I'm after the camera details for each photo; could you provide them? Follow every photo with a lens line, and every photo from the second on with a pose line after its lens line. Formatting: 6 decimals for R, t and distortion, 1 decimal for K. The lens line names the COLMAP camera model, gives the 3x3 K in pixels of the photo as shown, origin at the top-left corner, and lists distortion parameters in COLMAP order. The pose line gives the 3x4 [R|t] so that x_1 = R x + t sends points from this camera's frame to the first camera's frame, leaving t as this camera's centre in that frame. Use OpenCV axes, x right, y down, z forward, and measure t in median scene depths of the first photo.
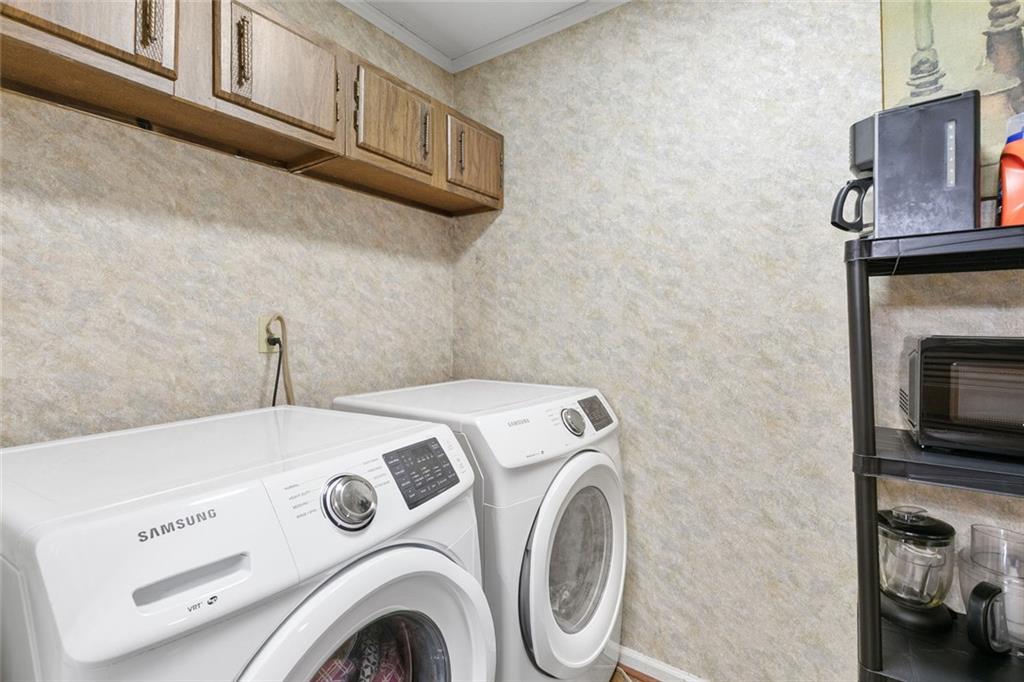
lens RADIAL K [[485.2, 0, 517.5], [0, 485.2, 331.6], [0, 0, 1]] dist [0.004994, 0.000152]
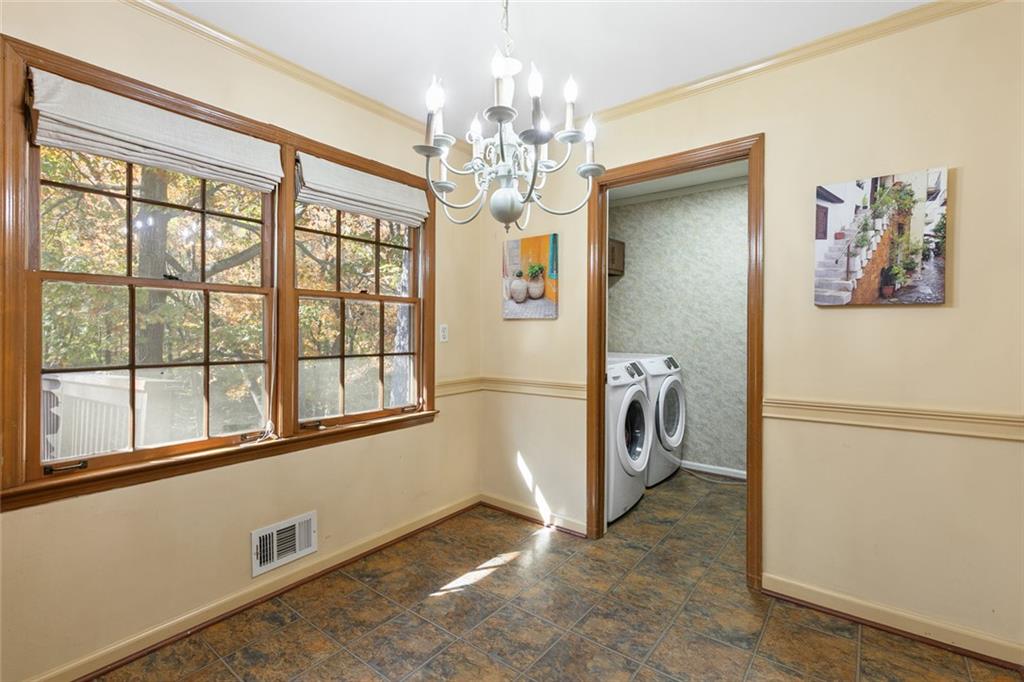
lens RADIAL K [[463.3, 0, 510.3], [0, 463.3, 331.5], [0, 0, 1]] dist [0.008416, -0.001060]
pose [[0.998686, 0.005640, -0.050928, -0.529010], [-0.005538, 0.999982, 0.002153, 0.001720], [0.050939, -0.001868, 0.998700, -1.371657]]
